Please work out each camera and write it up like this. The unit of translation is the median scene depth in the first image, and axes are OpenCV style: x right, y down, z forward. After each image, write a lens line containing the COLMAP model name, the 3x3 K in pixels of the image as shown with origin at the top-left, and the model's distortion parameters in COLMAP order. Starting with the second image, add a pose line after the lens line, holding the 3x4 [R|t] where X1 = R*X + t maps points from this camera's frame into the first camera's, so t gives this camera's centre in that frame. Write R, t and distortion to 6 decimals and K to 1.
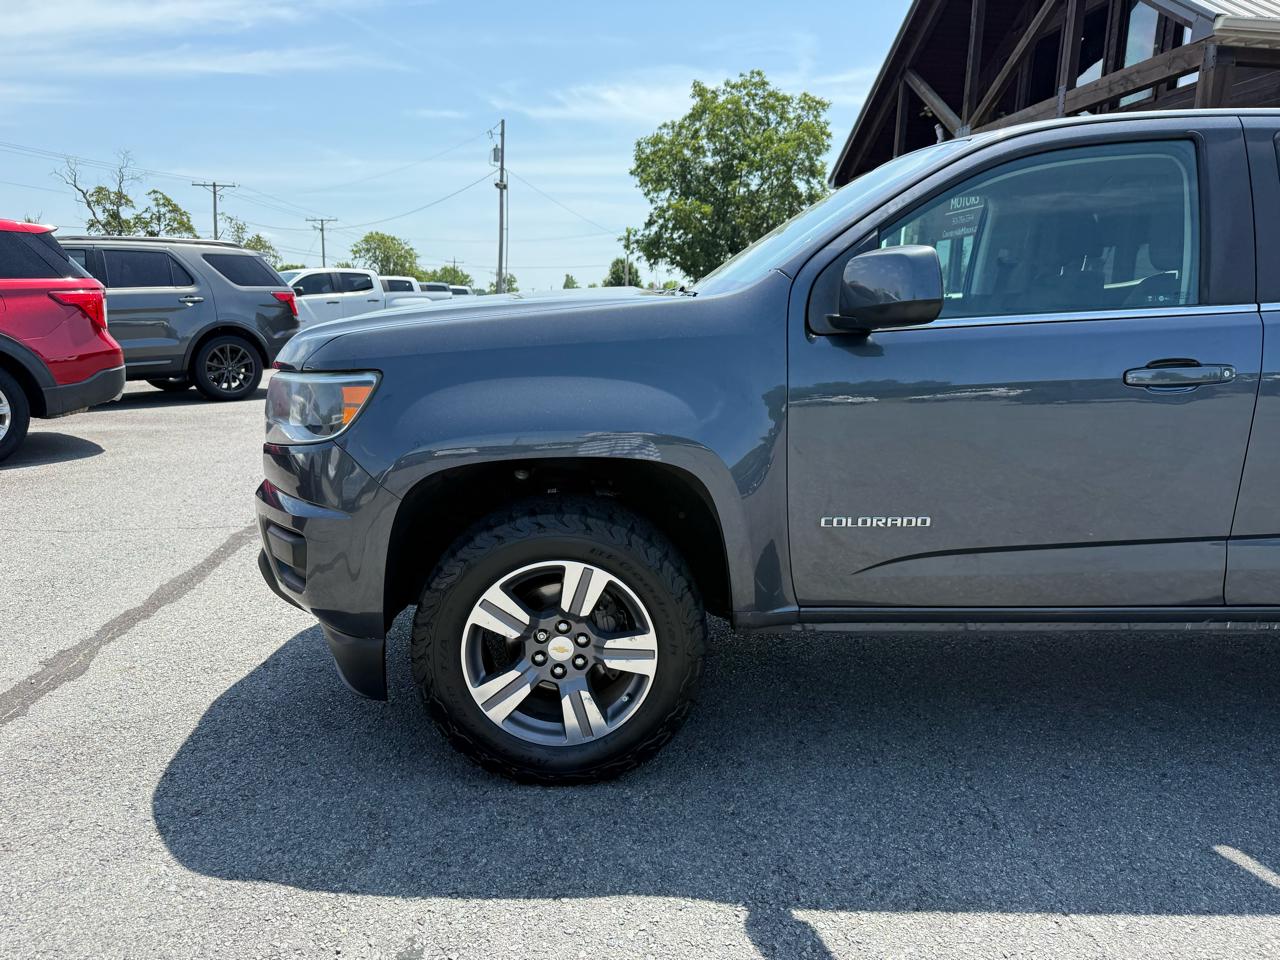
lens RADIAL K [[905.9, 0, 631.8], [0, 905.9, 487.9], [0, 0, 1]] dist [0.020759, -0.025640]
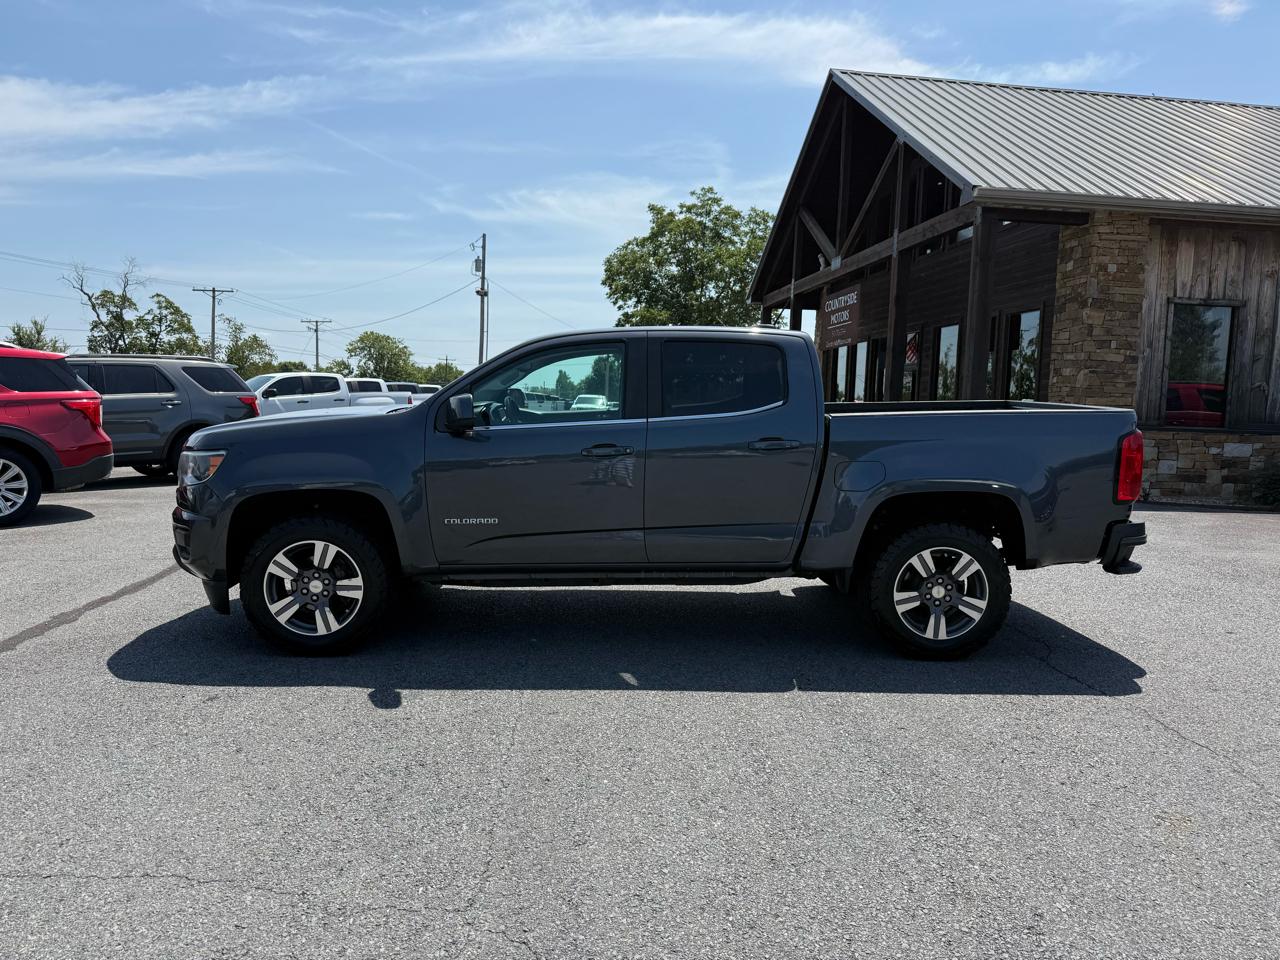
lens RADIAL K [[905.9, 0, 642.9], [0, 905.9, 485.1], [0, 0, 1]] dist [0.020759, -0.025640]
pose [[0.999865, -0.003759, 0.016015, 0.084862], [0.005401, 0.994594, -0.103699, 0.022883], [-0.015539, 0.103772, 0.994480, -0.143879]]
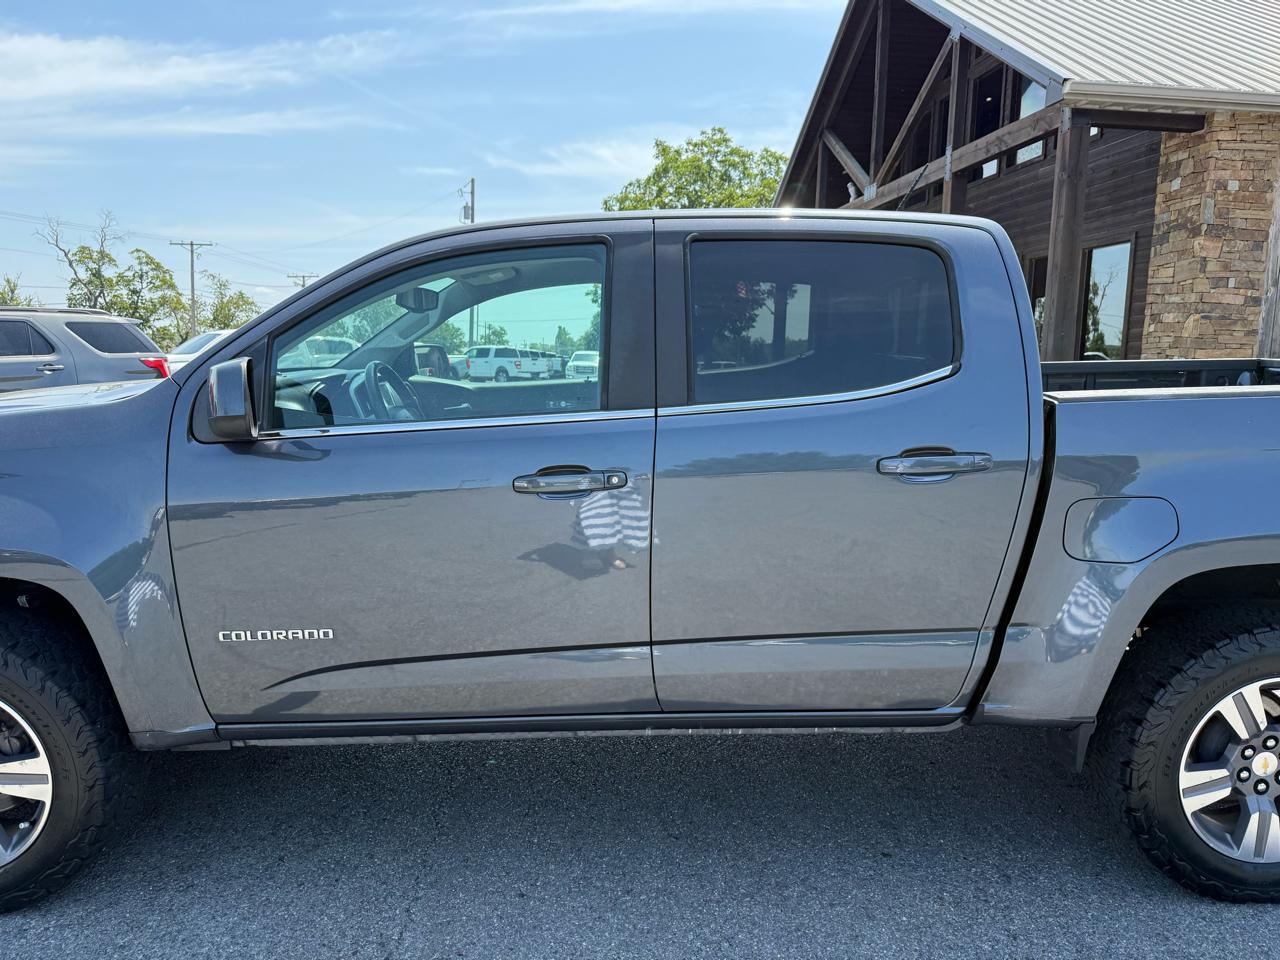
lens RADIAL K [[905.9, 0, 635.0], [0, 905.9, 486.9], [0, 0, 1]] dist [0.020759, -0.025640]
pose [[0.999907, -0.012437, 0.005605, 0.086774], [0.012719, 0.998493, -0.053377, -0.008540], [-0.004933, 0.053444, 0.998559, 0.003118]]
